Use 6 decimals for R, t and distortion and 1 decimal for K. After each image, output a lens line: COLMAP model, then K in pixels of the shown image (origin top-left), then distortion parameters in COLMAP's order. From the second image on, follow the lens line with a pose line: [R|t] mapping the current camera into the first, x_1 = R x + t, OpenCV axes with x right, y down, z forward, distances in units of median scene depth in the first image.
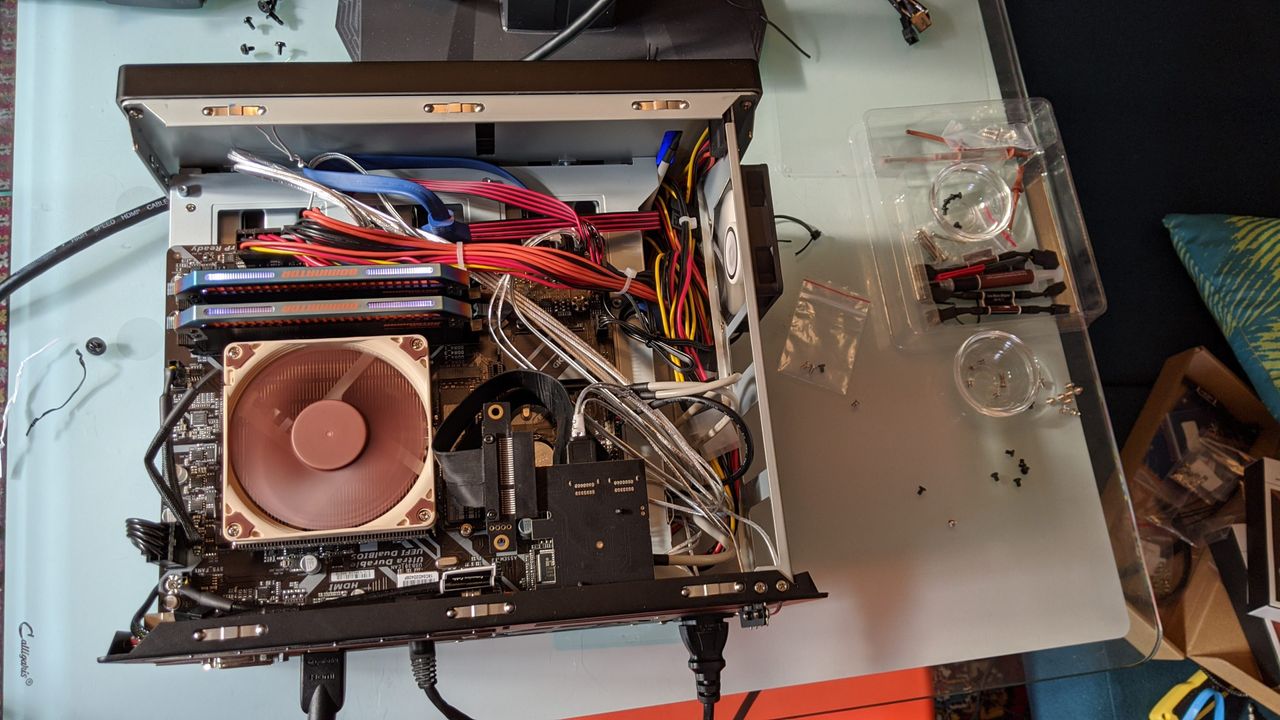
lens RADIAL K [[1056.2, 0, 625.6], [0, 1056.2, 373.3], [0, 0, 1]] dist [0.048471, -0.099412]
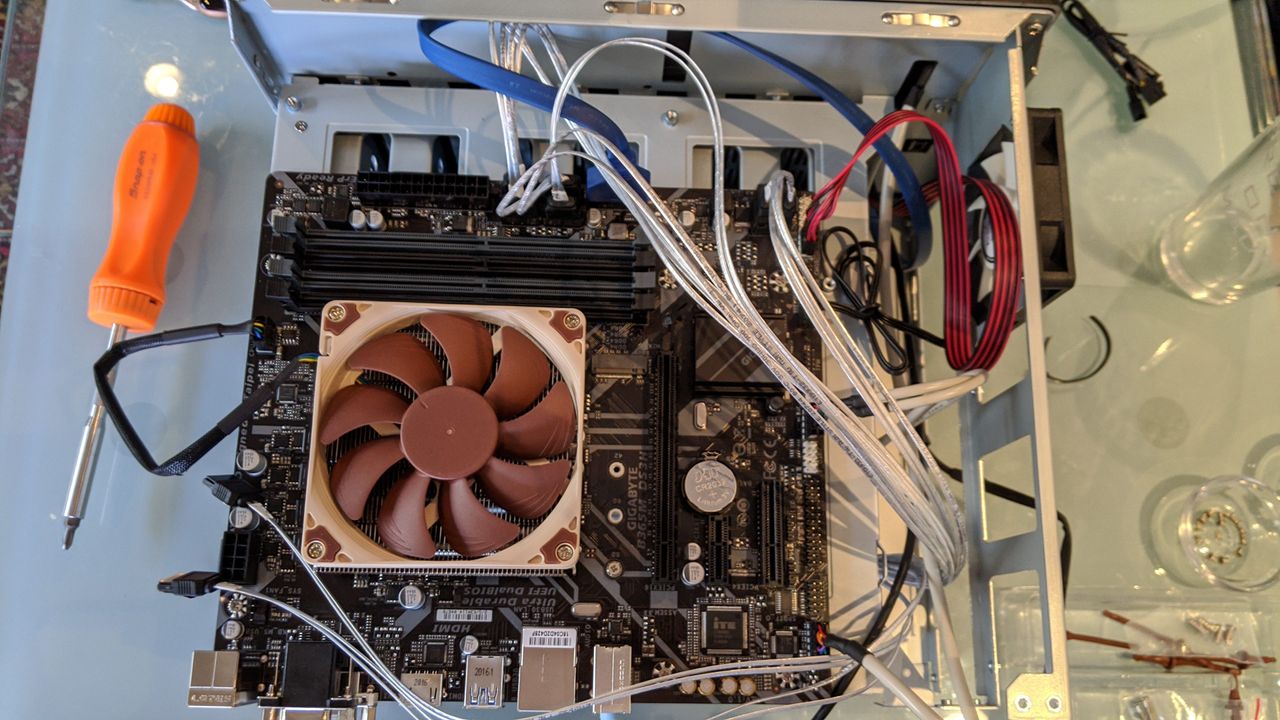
lens RADIAL K [[1056.2, 0, 646.6], [0, 1056.2, 362.5], [0, 0, 1]] dist [0.048471, -0.099412]
pose [[0.992635, 0.081605, -0.089538, -0.071717], [-0.080511, 0.996629, 0.015771, -0.013500], [0.090523, -0.008446, 0.995859, 0.247255]]
